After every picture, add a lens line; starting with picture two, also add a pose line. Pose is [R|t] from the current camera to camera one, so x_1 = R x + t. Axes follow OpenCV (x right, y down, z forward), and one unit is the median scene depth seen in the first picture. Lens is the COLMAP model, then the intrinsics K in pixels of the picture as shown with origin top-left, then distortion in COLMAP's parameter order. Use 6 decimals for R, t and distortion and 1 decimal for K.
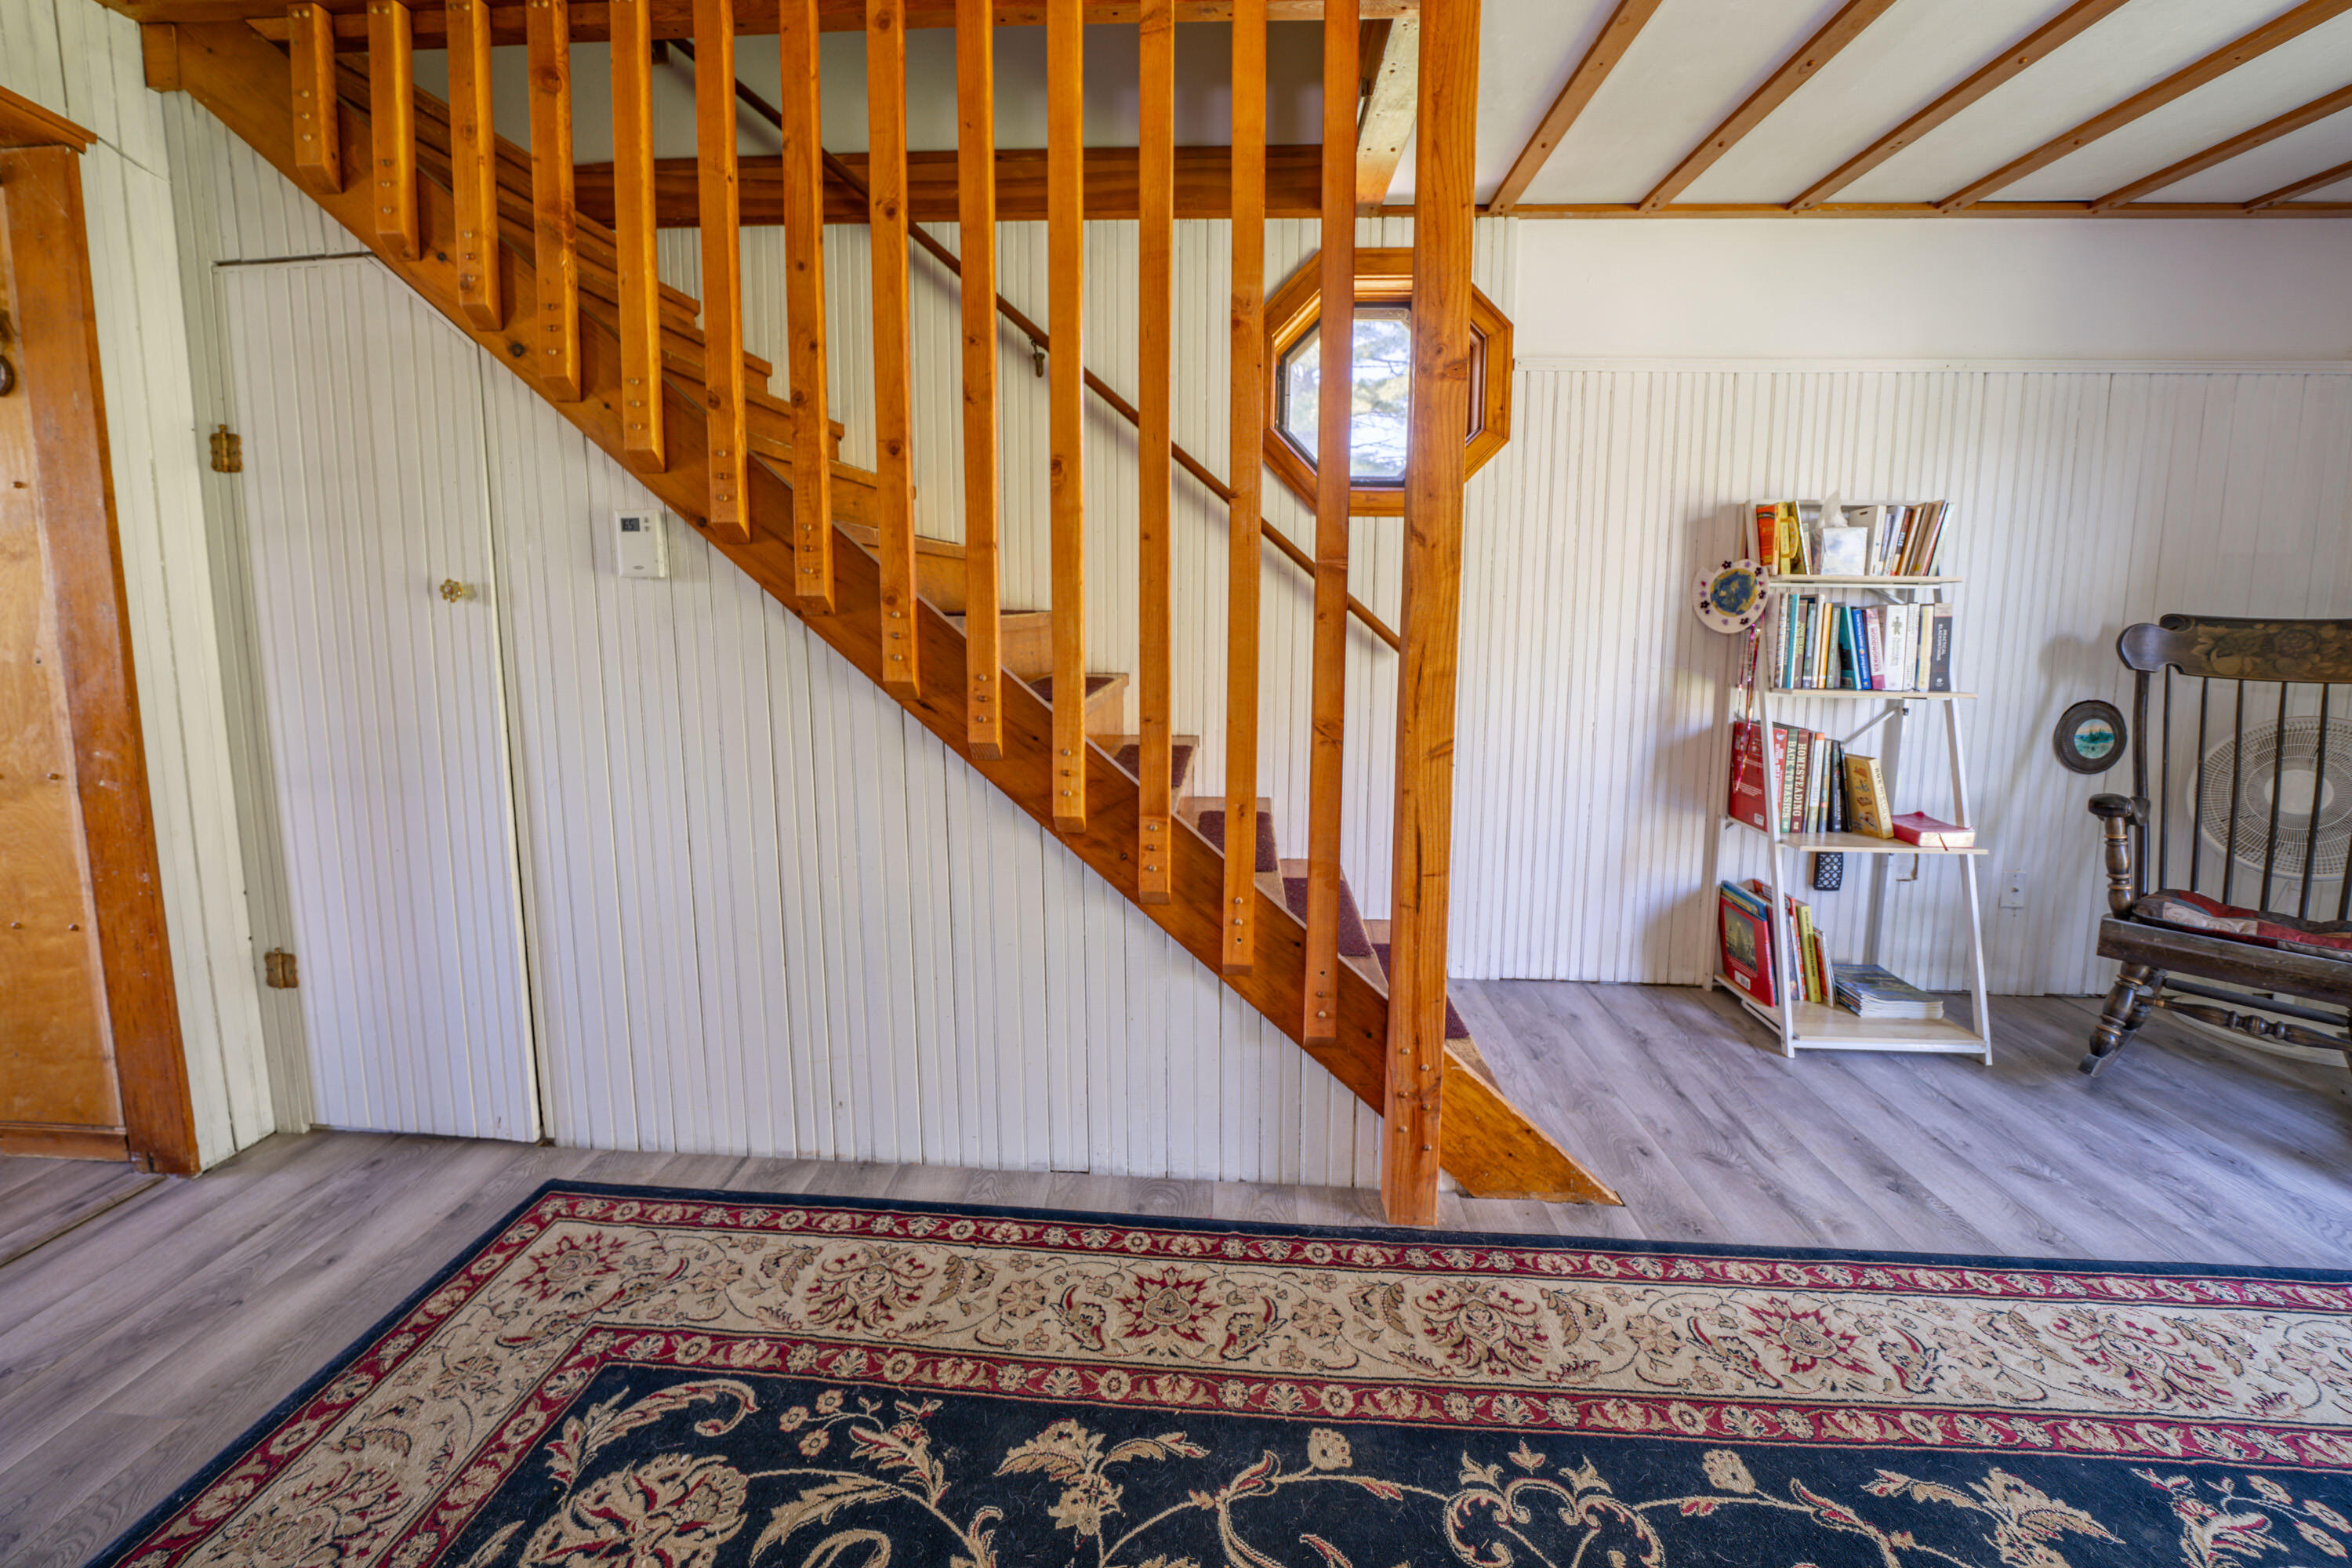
lens RADIAL K [[1000.7, 0, 1205.3], [0, 1000.7, 726.8], [0, 0, 1]] dist [-0.025056, 0.003167]
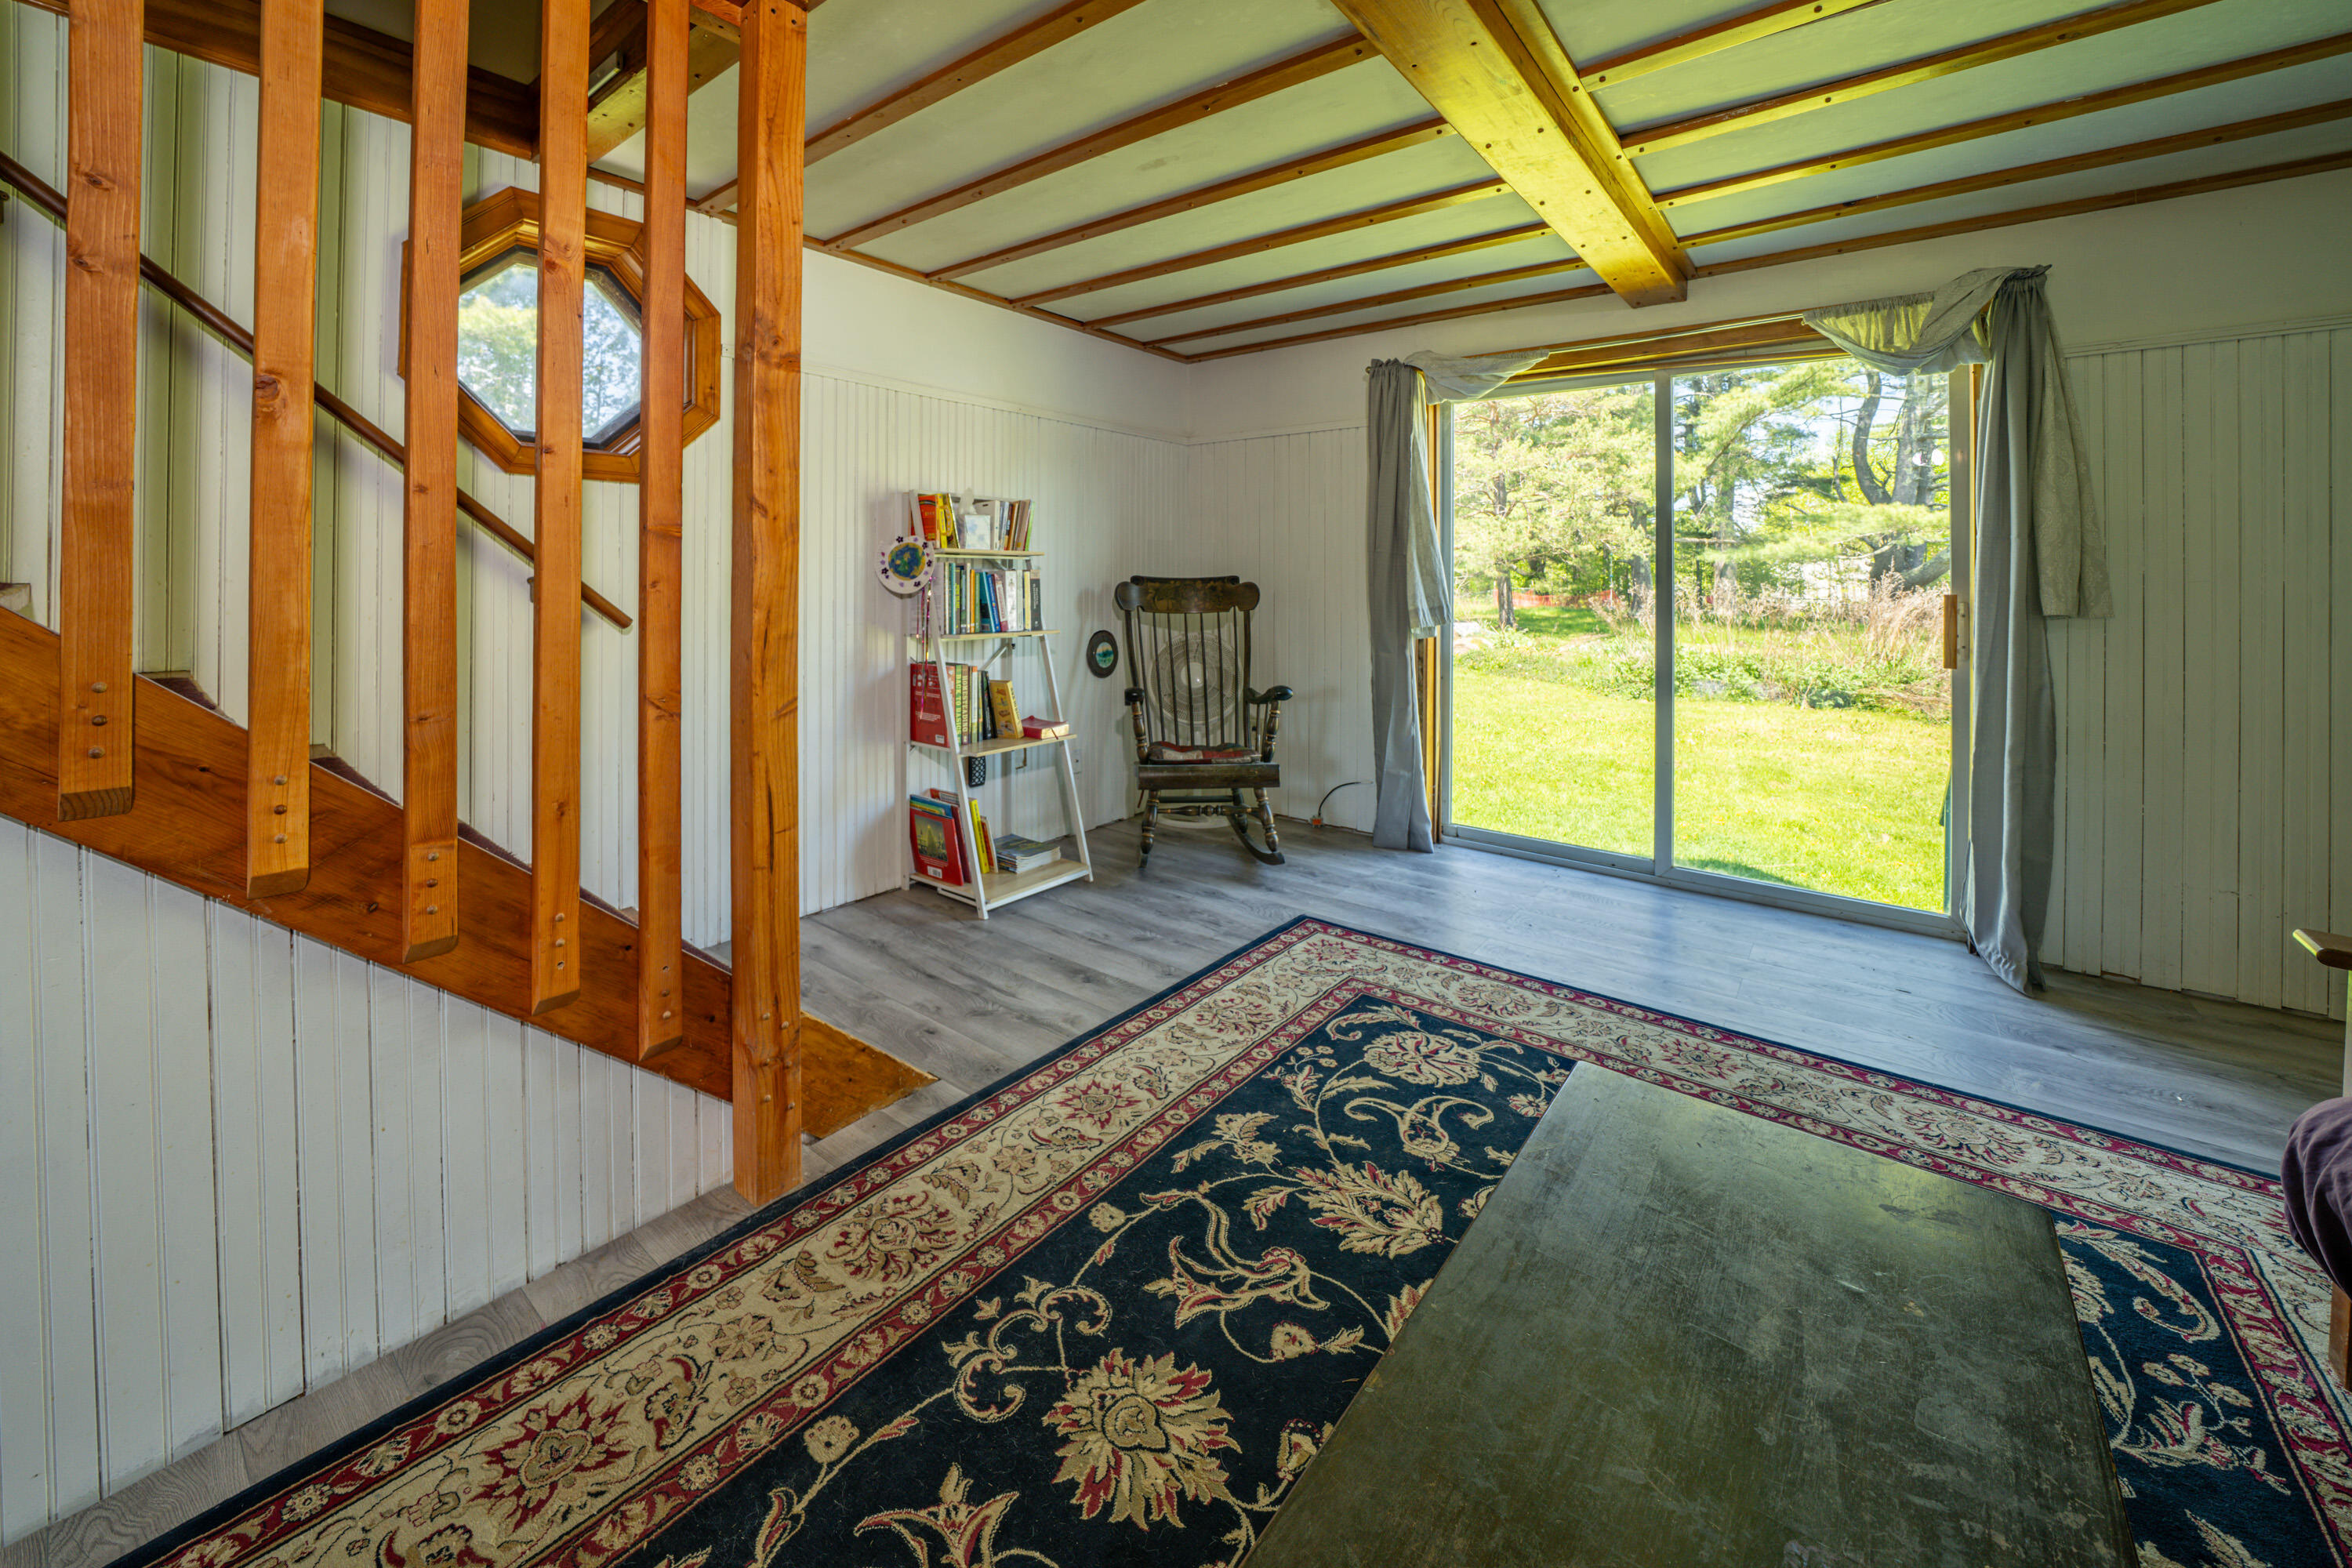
lens RADIAL K [[929.5, 0, 1177.4], [0, 929.5, 570.7], [0, 0, 1]] dist [-0.015457, 0.000512]
pose [[0.546604, -0.000592, 0.837391, -0.348701], [0.102023, 0.992597, -0.065894, -0.014497], [-0.831153, 0.121451, 0.542618, 0.101564]]
